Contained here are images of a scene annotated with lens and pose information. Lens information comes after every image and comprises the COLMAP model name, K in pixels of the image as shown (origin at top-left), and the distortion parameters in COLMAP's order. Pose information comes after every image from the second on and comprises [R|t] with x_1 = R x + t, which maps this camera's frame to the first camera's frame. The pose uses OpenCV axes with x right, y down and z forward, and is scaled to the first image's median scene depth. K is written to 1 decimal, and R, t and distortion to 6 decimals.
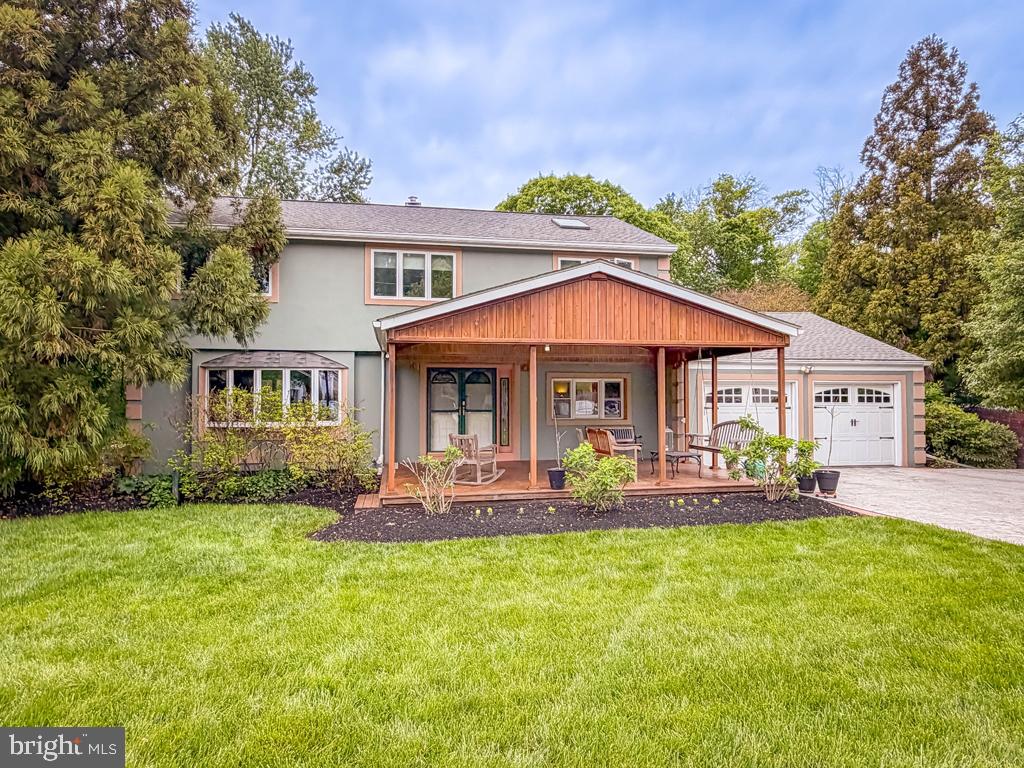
lens RADIAL K [[635.3, 0, 512.5], [0, 635.3, 383.3], [0, 0, 1]] dist [-0.003186, -0.001857]
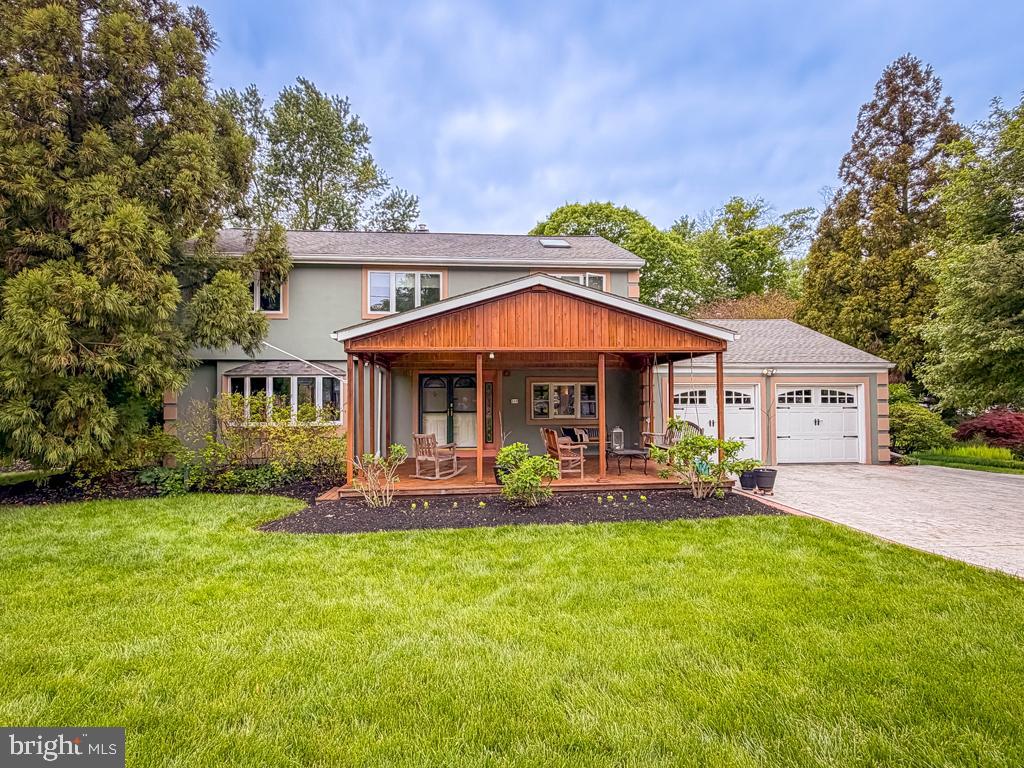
lens RADIAL K [[545.7, 0, 511.4], [0, 545.7, 386.3], [0, 0, 1]] dist [-0.003675, -0.001210]
pose [[0.995315, -0.006879, -0.096444, 0.119934], [0.006907, 0.999976, -0.000038, -0.001305], [0.096442, -0.000628, 0.995338, 0.046393]]
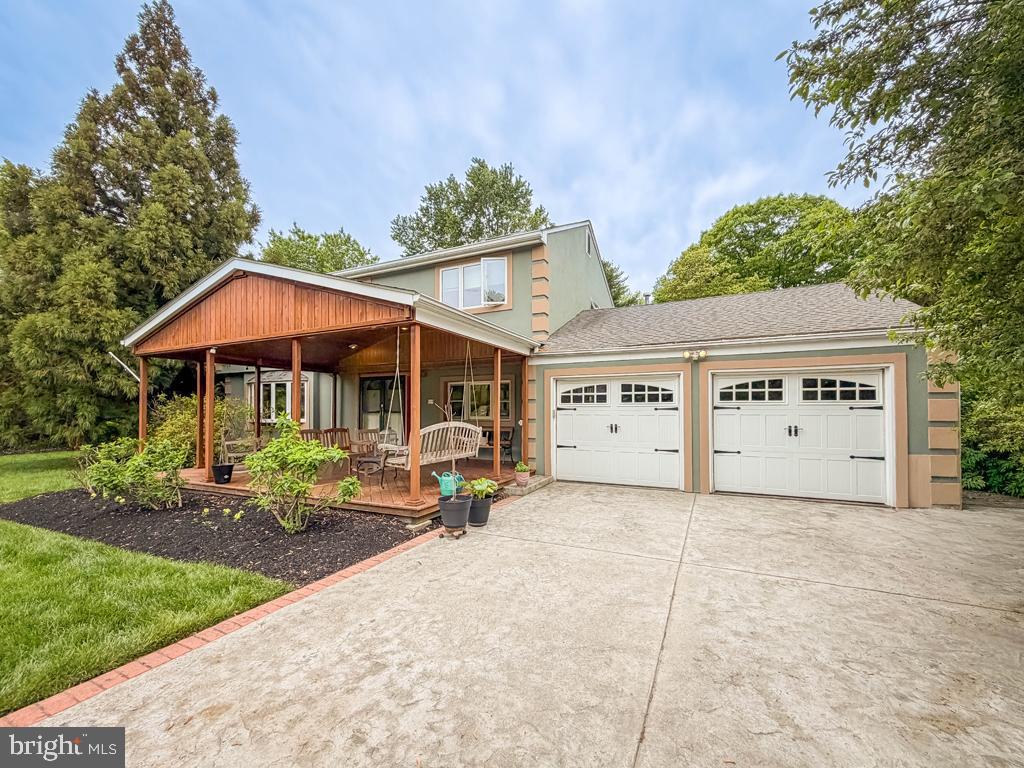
lens RADIAL K [[411.6, 0, 514.9], [0, 411.6, 389.0], [0, 0, 1]] dist [-0.003890, 0.000445]
pose [[0.831373, -0.027159, -0.555051, 0.542320], [0.032002, 0.999487, -0.000973, 0.009807], [0.554793, -0.016954, 0.831816, 0.494173]]
